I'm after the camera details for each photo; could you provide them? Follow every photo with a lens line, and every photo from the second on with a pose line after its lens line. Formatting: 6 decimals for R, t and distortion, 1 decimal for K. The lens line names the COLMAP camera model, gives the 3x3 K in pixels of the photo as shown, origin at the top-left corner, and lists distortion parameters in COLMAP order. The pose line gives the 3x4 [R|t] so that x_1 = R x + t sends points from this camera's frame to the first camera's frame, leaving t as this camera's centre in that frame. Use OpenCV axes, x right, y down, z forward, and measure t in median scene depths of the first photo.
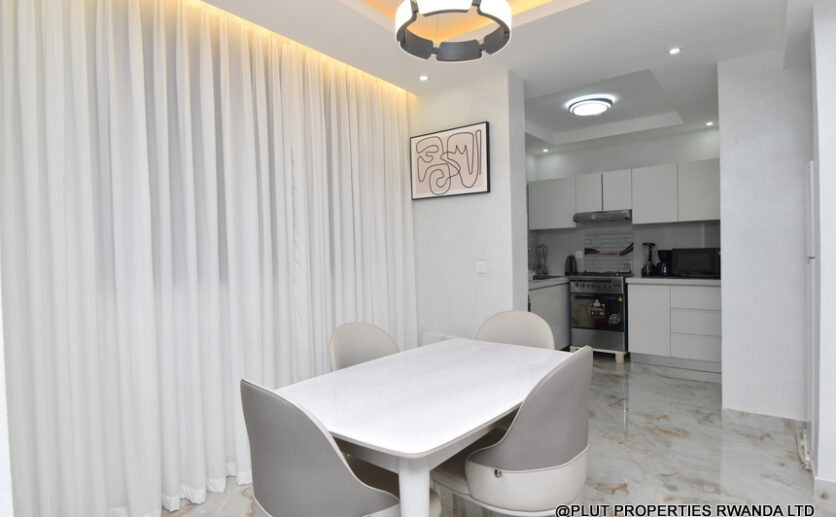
lens RADIAL K [[445.1, 0, 418.0], [0, 445.1, 258.5], [0, 0, 1]] dist [0.000801, 0.000170]
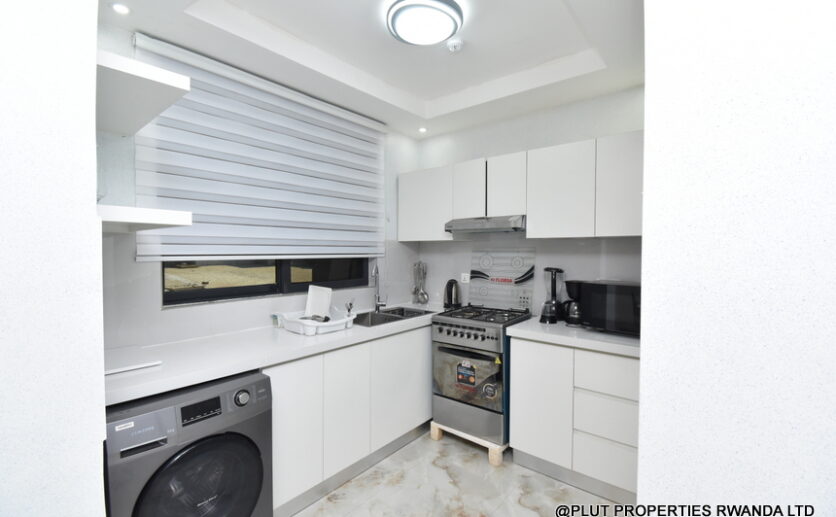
lens RADIAL K [[366.1, 0, 418.0], [0, 366.1, 258.5], [0, 0, 1]] dist [0.010581, -0.022028]
pose [[0.999595, 0.024218, -0.014971, 0.328956], [-0.024090, 0.999672, 0.008663, -0.048596], [0.015176, -0.008299, 0.999850, 0.466702]]
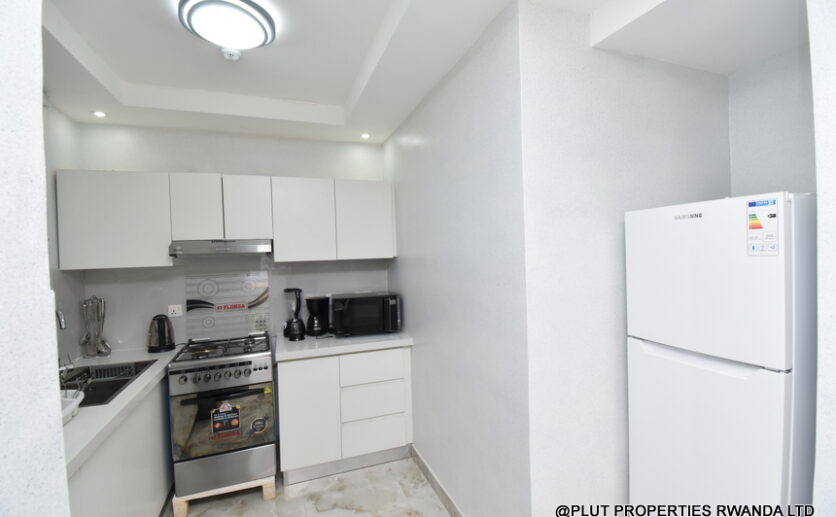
lens RADIAL K [[366.1, 0, 418.0], [0, 366.1, 258.5], [0, 0, 1]] dist [0.010581, -0.022028]
pose [[0.515188, -0.009682, 0.857022, 0.131448], [0.030878, 0.999497, -0.007271, -0.071079], [-0.856521, 0.030209, 0.515228, 0.537868]]
